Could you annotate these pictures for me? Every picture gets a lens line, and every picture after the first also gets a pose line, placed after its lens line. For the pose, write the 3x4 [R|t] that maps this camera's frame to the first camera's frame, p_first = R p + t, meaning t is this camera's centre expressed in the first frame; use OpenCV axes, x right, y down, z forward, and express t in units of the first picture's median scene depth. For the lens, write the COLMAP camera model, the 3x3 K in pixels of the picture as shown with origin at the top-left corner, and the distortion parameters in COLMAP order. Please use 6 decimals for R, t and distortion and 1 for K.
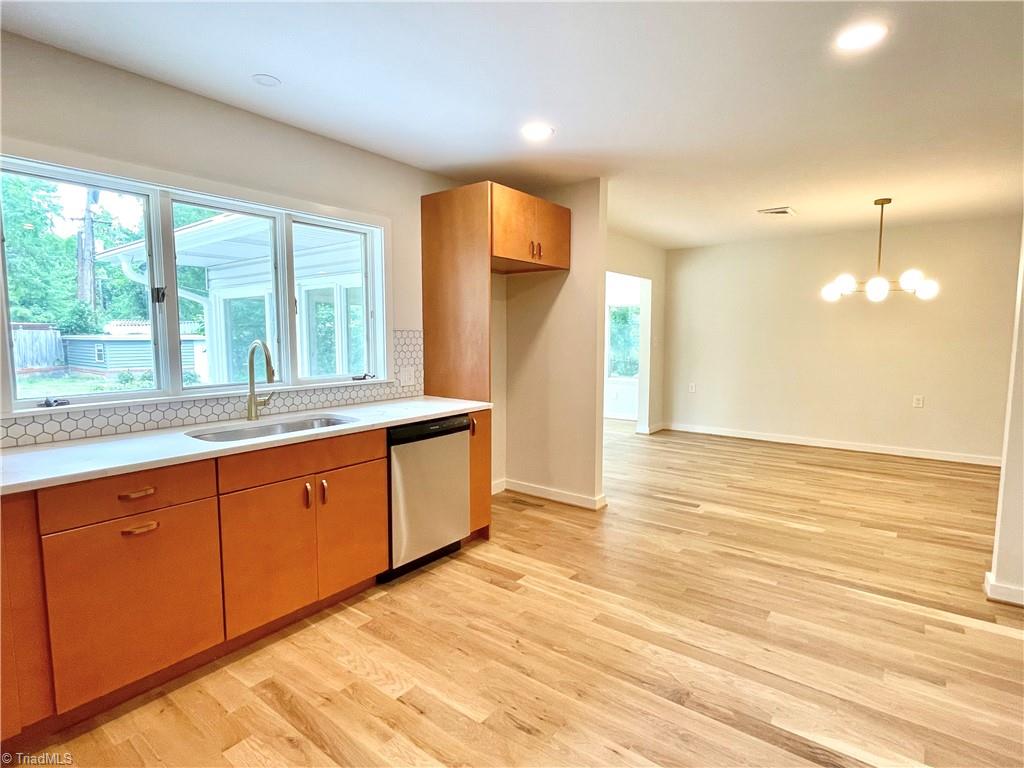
lens RADIAL K [[524.3, 0, 510.7], [0, 524.3, 382.0], [0, 0, 1]] dist [-0.002848, 0.001341]
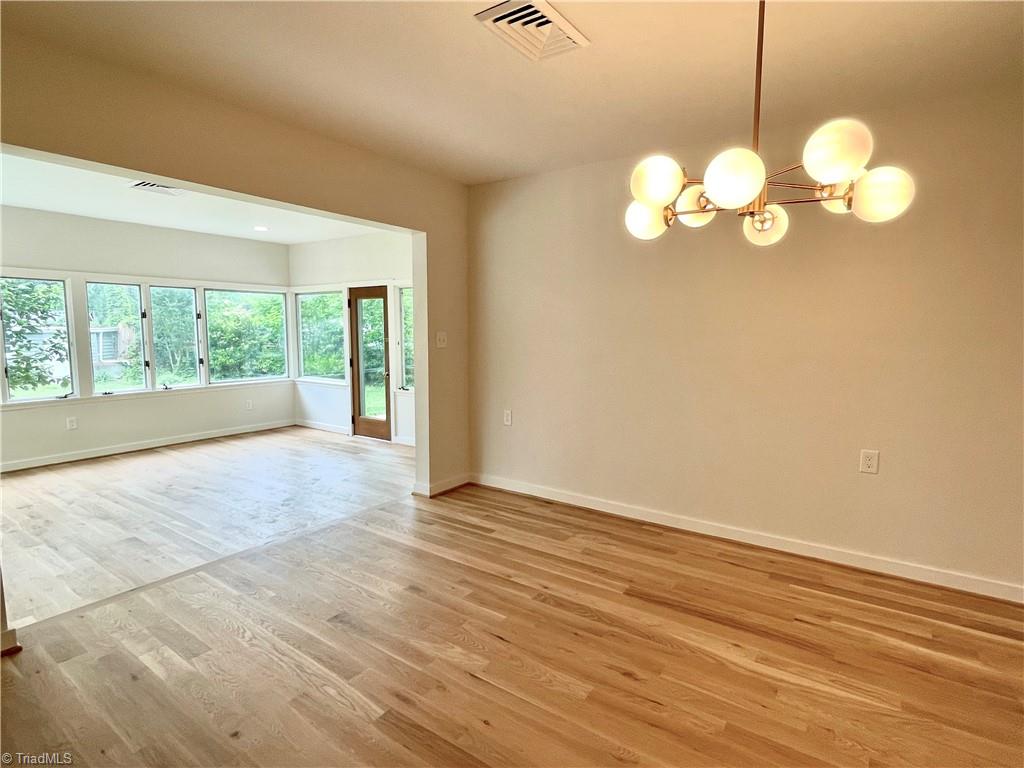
lens RADIAL K [[524.3, 0, 511.9], [0, 524.3, 381.4], [0, 0, 1]] dist [-0.002848, 0.001341]
pose [[0.999098, 0.002109, 0.042420, 0.733256], [-0.002466, 0.999962, 0.008372, -0.078052], [-0.042401, -0.008469, 0.999065, 0.906467]]
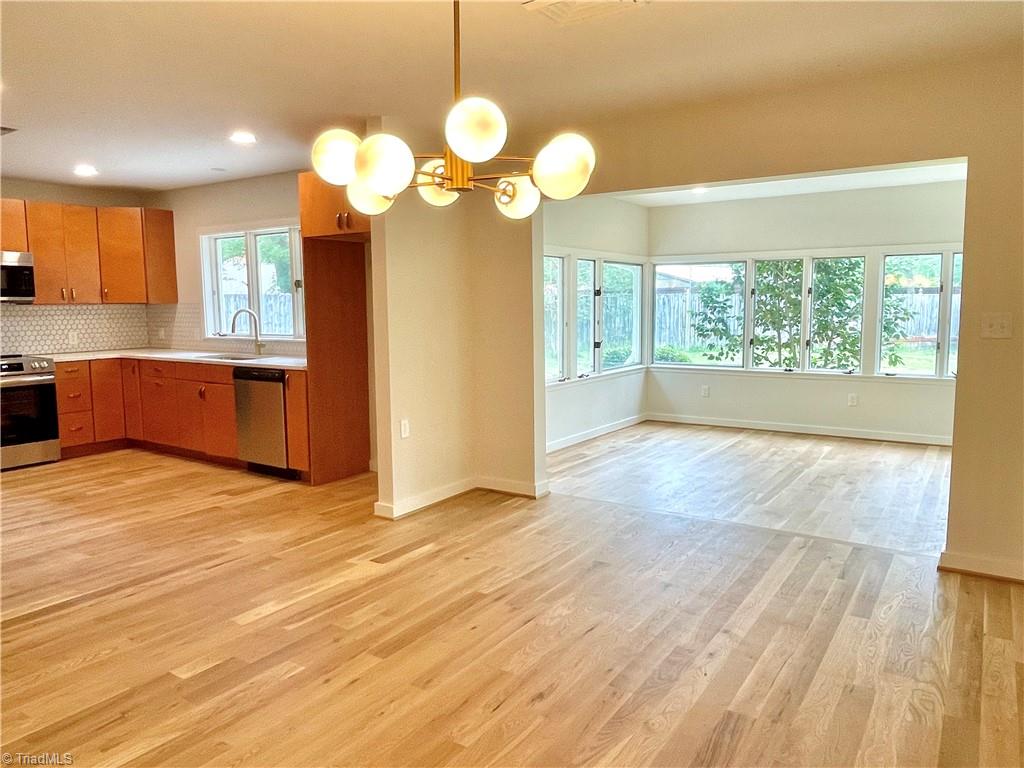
lens RADIAL K [[719.6, 0, 515.9], [0, 719.6, 376.9], [0, 0, 1]] dist [0.002871, -0.011152]
pose [[0.066368, 0.104682, -0.992289, 1.654755], [-0.084122, 0.991528, 0.098975, -0.139281], [0.994243, 0.076905, 0.074611, 1.426759]]
